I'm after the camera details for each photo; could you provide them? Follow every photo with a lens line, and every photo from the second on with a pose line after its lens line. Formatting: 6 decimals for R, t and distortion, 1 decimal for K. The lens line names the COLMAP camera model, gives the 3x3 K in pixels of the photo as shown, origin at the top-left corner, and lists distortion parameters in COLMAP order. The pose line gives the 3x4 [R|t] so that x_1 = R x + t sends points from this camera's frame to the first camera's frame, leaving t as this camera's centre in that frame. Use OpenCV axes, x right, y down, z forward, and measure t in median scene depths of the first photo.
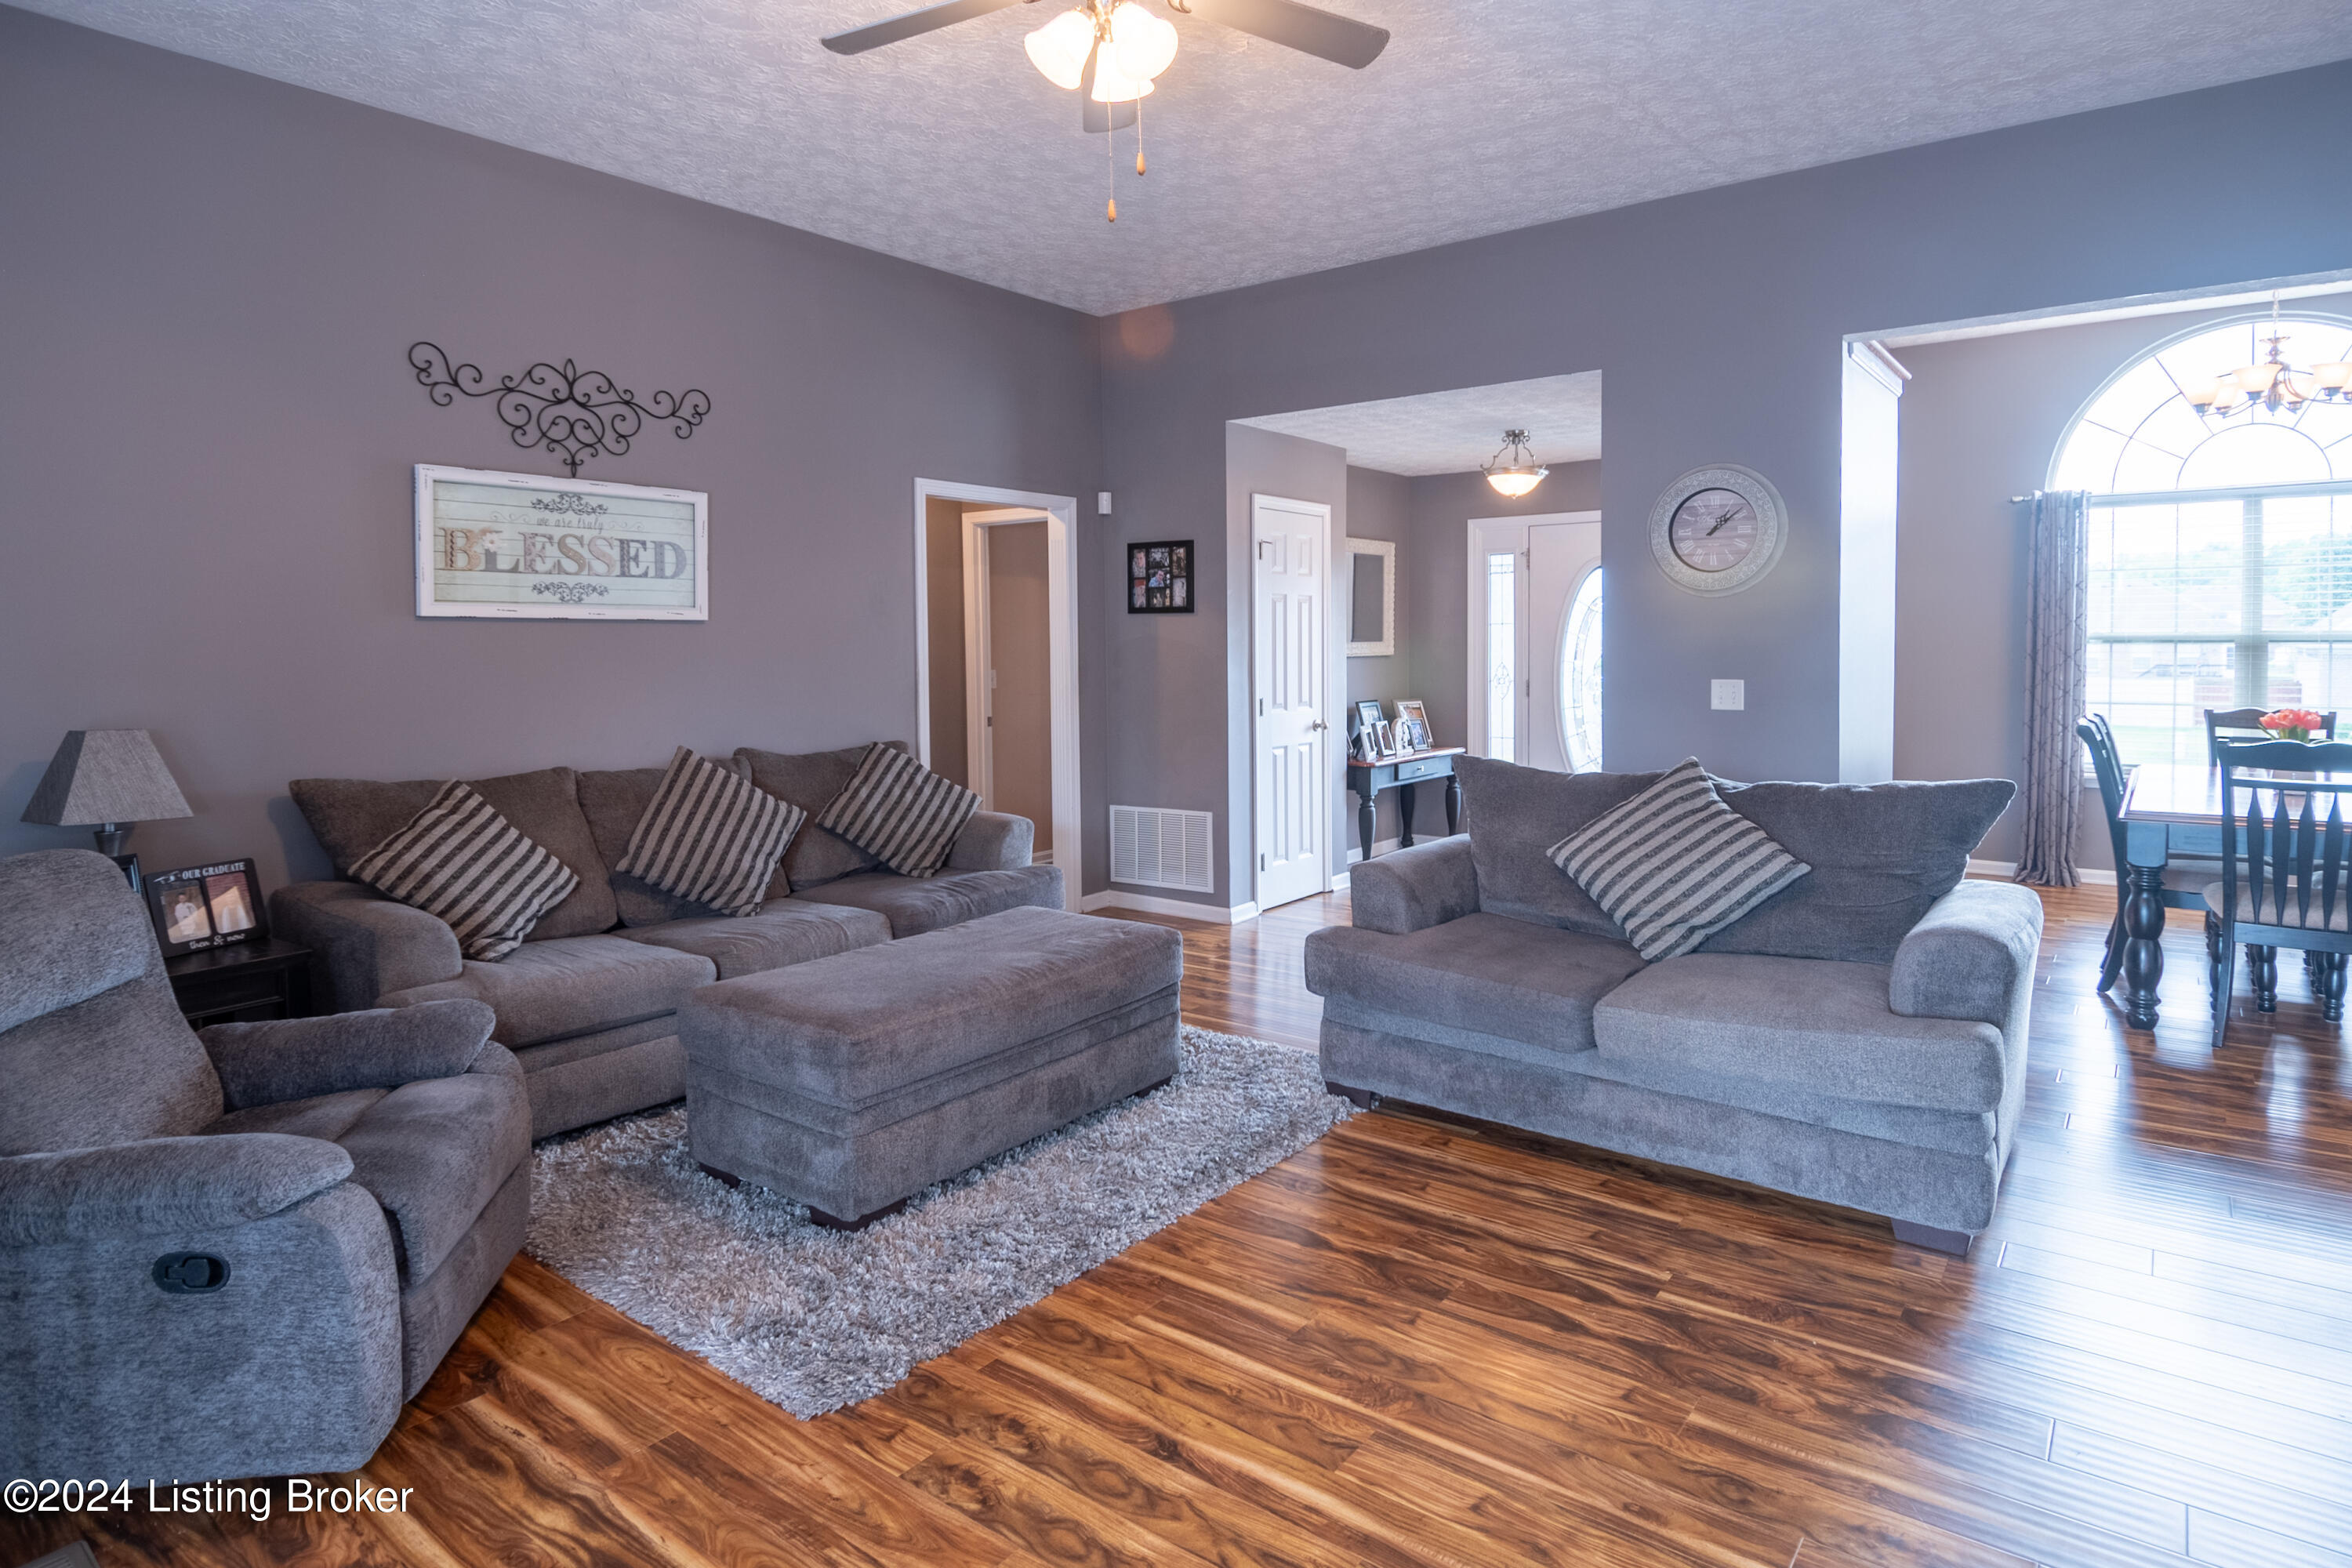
lens RADIAL K [[1270.8, 0, 1185.6], [0, 1270.8, 688.8], [0, 0, 1]] dist [0.030747, -0.045914]
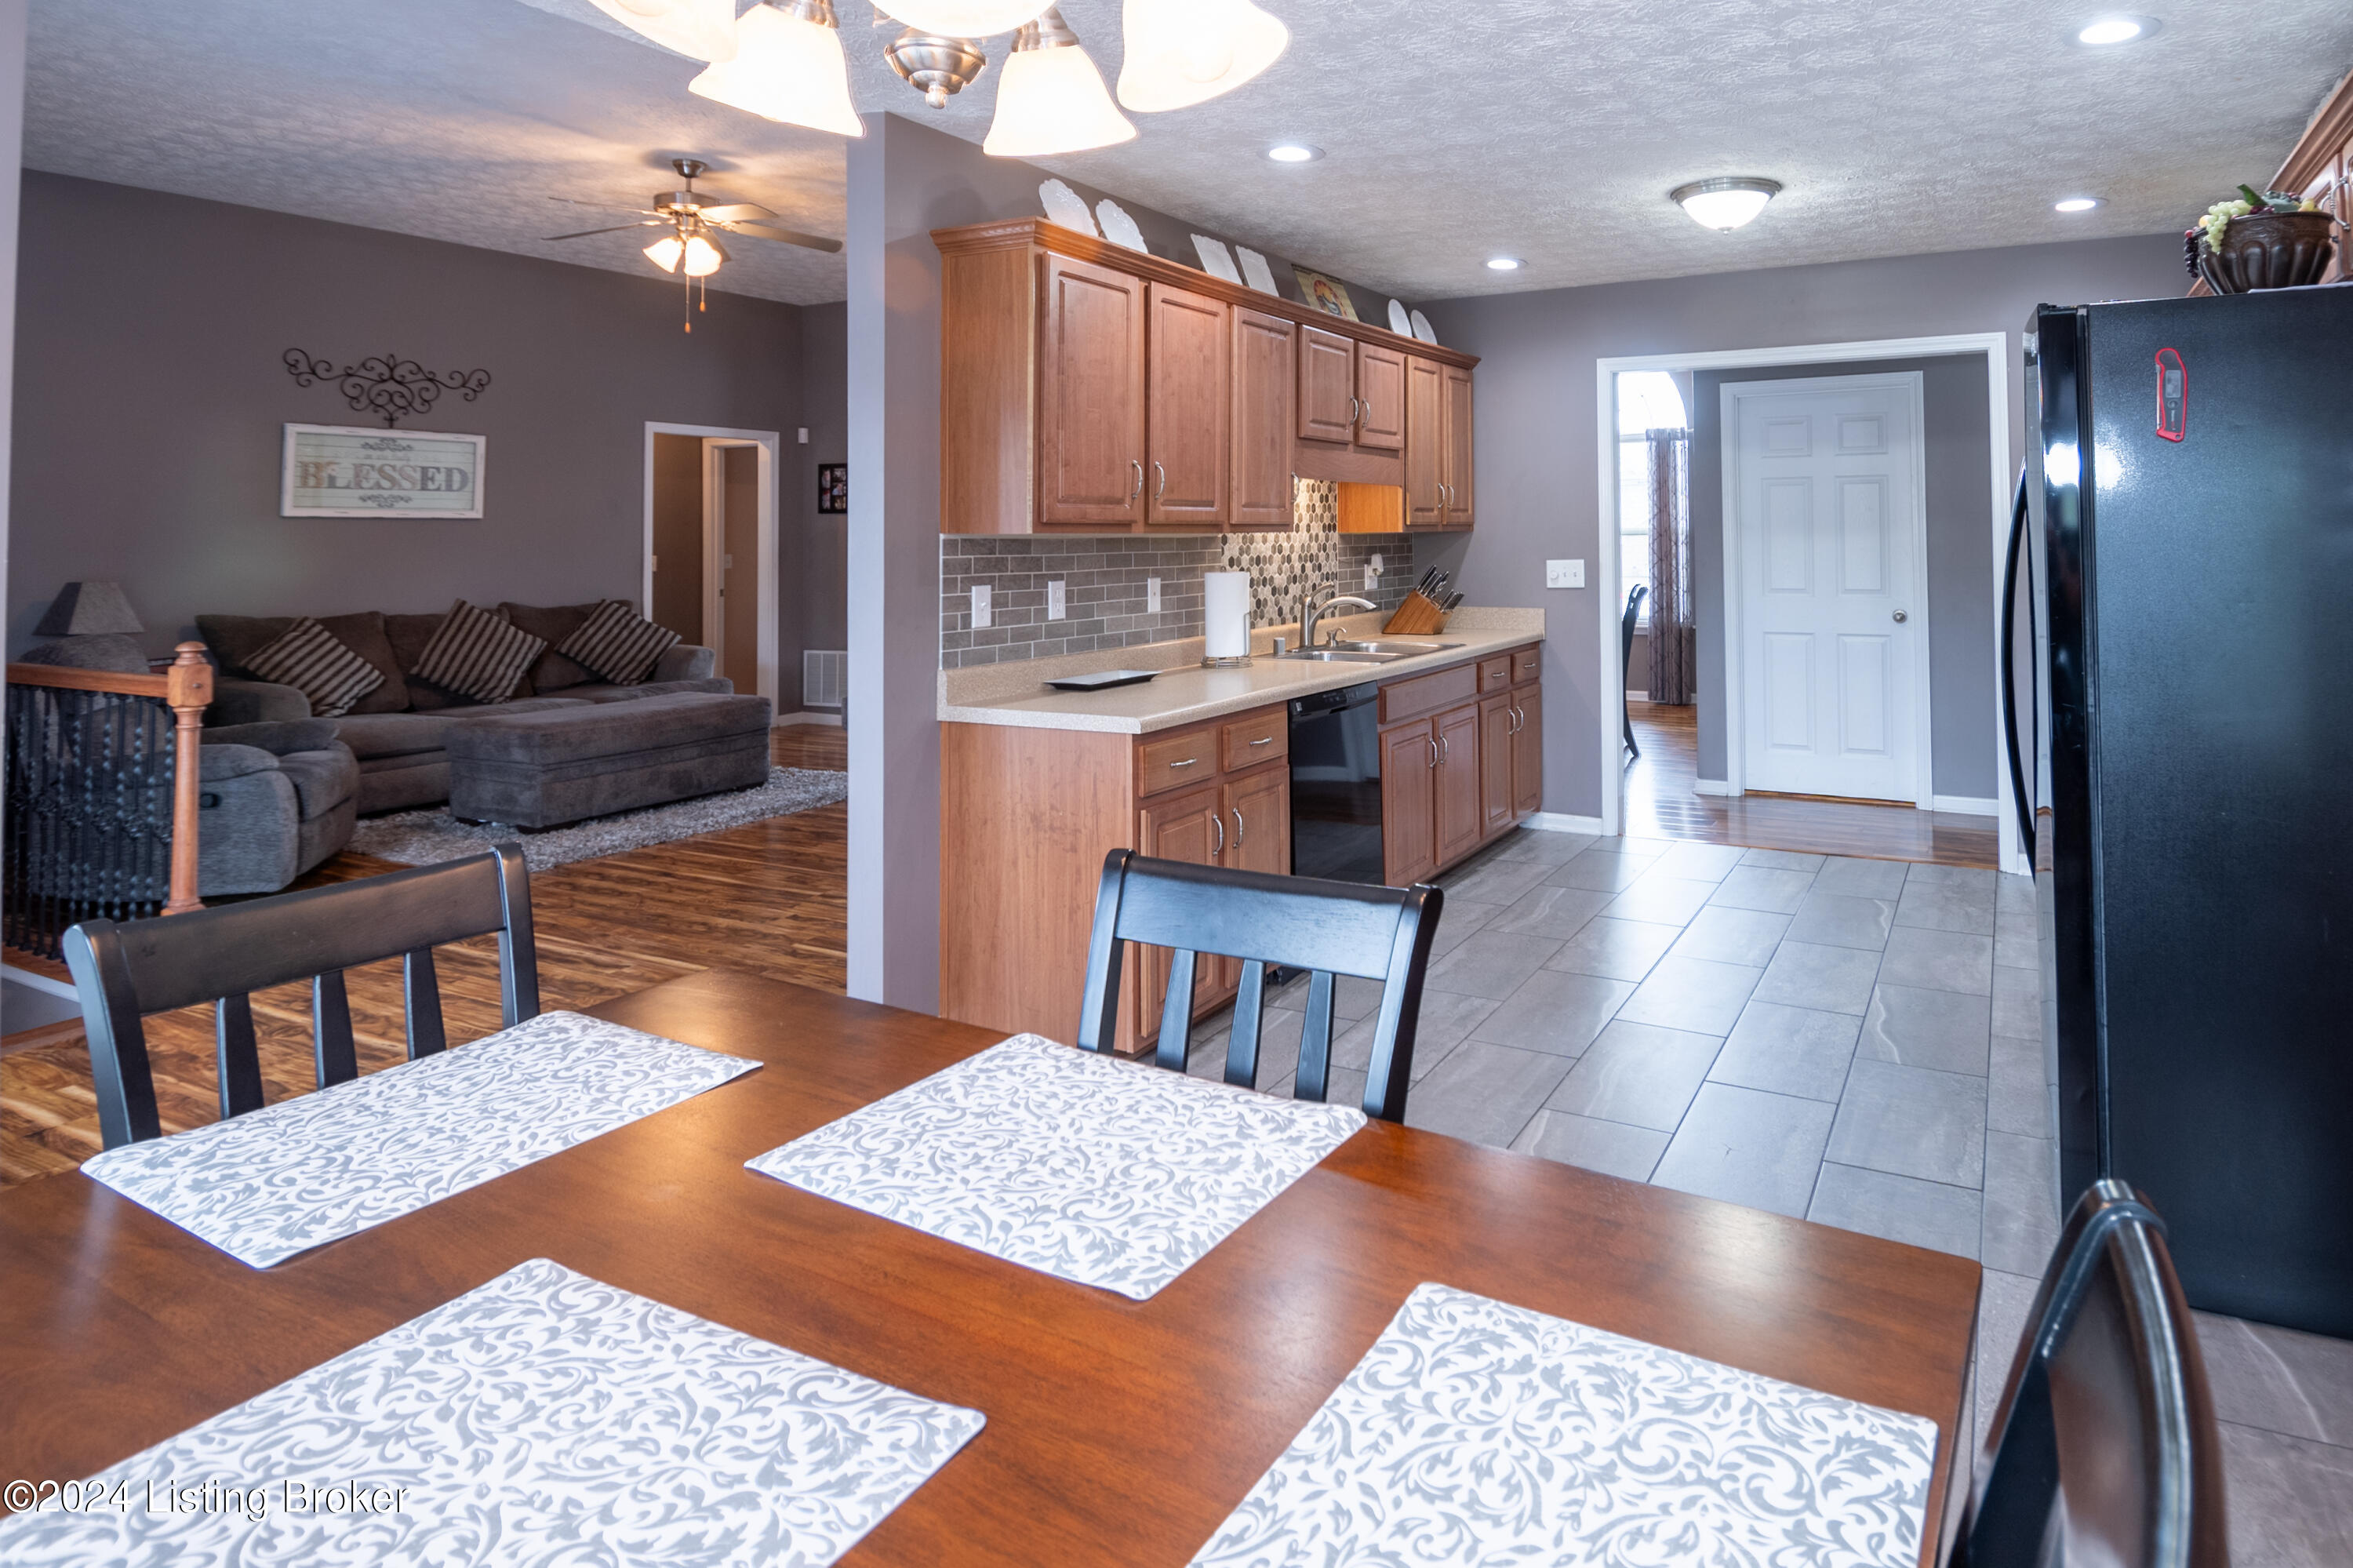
lens RADIAL K [[1330.8, 0, 1380.7], [0, 1330.8, 484.9], [0, 0, 1]] dist [-0.000606, -0.014966]
pose [[0.977492, 0.007310, 0.210845, 0.404405], [0.008643, 0.997173, -0.074641, 0.040348], [-0.210795, 0.074783, 0.974666, -0.921478]]
